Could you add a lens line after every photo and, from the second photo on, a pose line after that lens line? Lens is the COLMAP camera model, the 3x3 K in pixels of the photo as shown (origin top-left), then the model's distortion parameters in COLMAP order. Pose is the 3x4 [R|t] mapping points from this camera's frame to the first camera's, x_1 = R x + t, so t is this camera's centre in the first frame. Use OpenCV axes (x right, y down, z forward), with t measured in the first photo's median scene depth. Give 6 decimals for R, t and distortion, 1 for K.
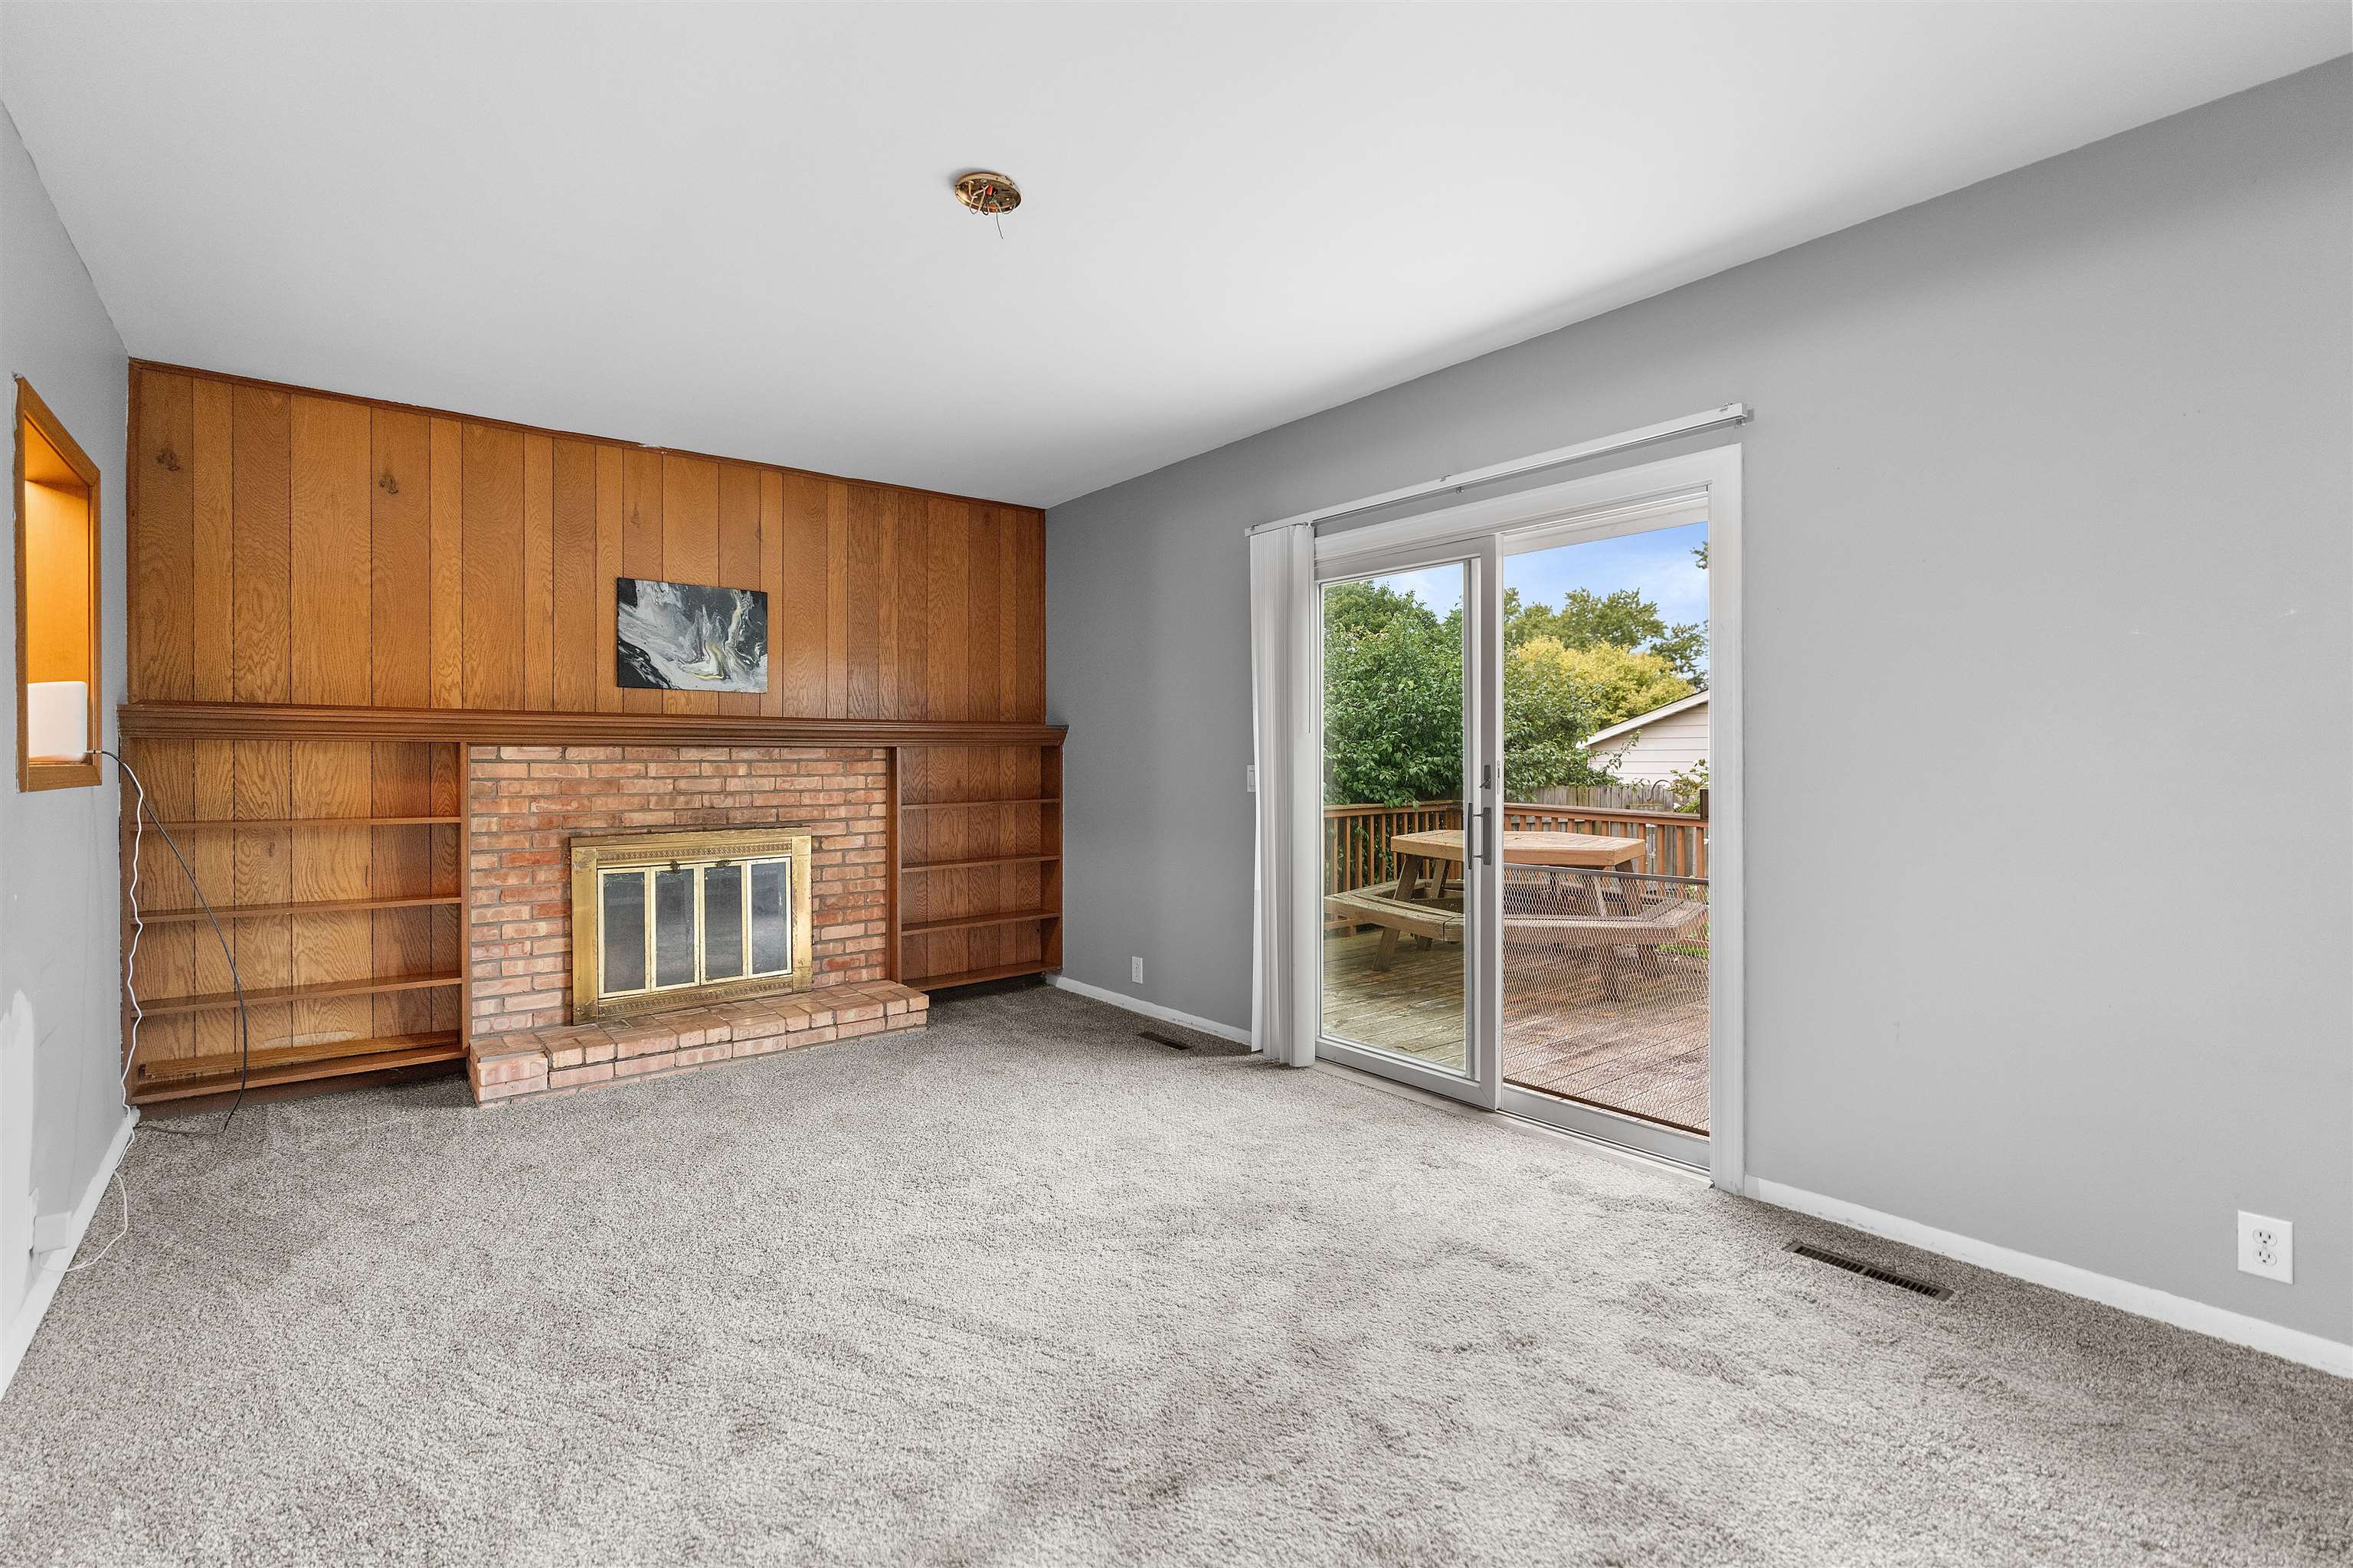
lens RADIAL K [[1059.0, 0, 1190.4], [0, 1059.0, 755.9], [0, 0, 1]] dist [-0.016084, 0.005440]
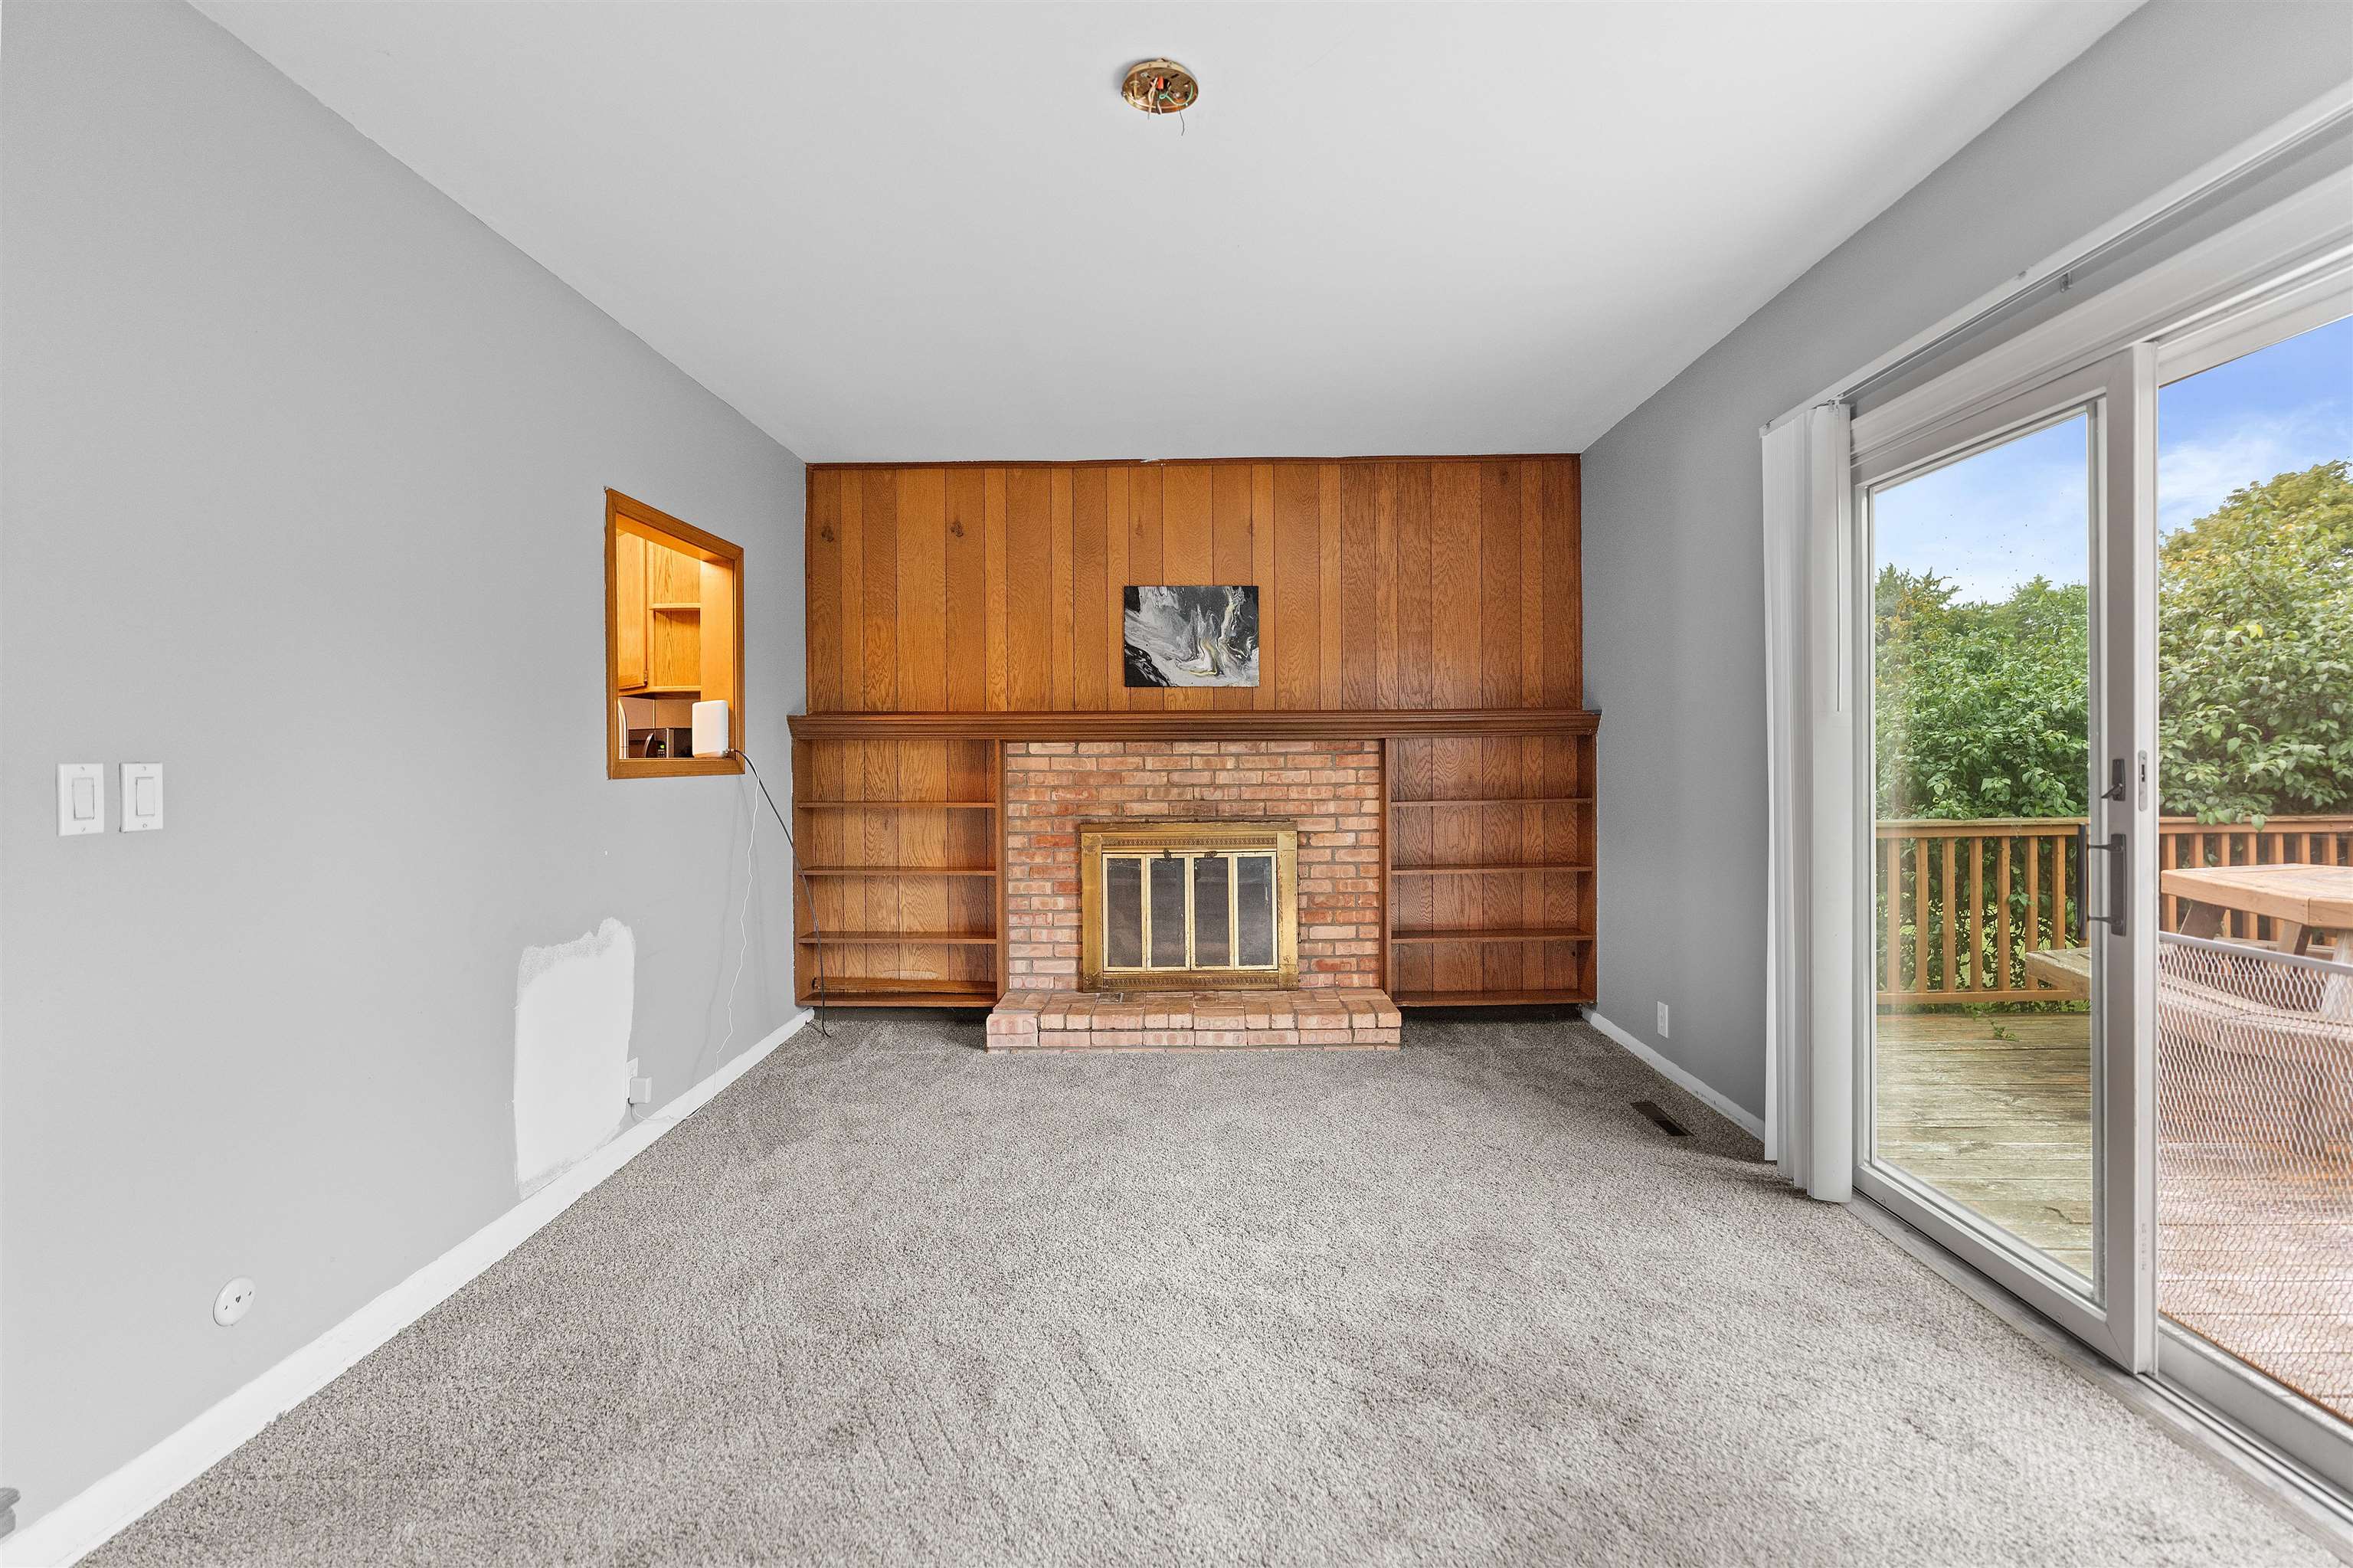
lens RADIAL K [[1059.0, 0, 1190.4], [0, 1059.0, 755.9], [0, 0, 1]] dist [-0.016084, 0.005440]
pose [[0.769644, -0.001948, -0.638471, 0.203702], [0.006535, 0.999967, 0.004827, 0.000978], [0.638440, -0.007888, 0.769631, 0.199780]]
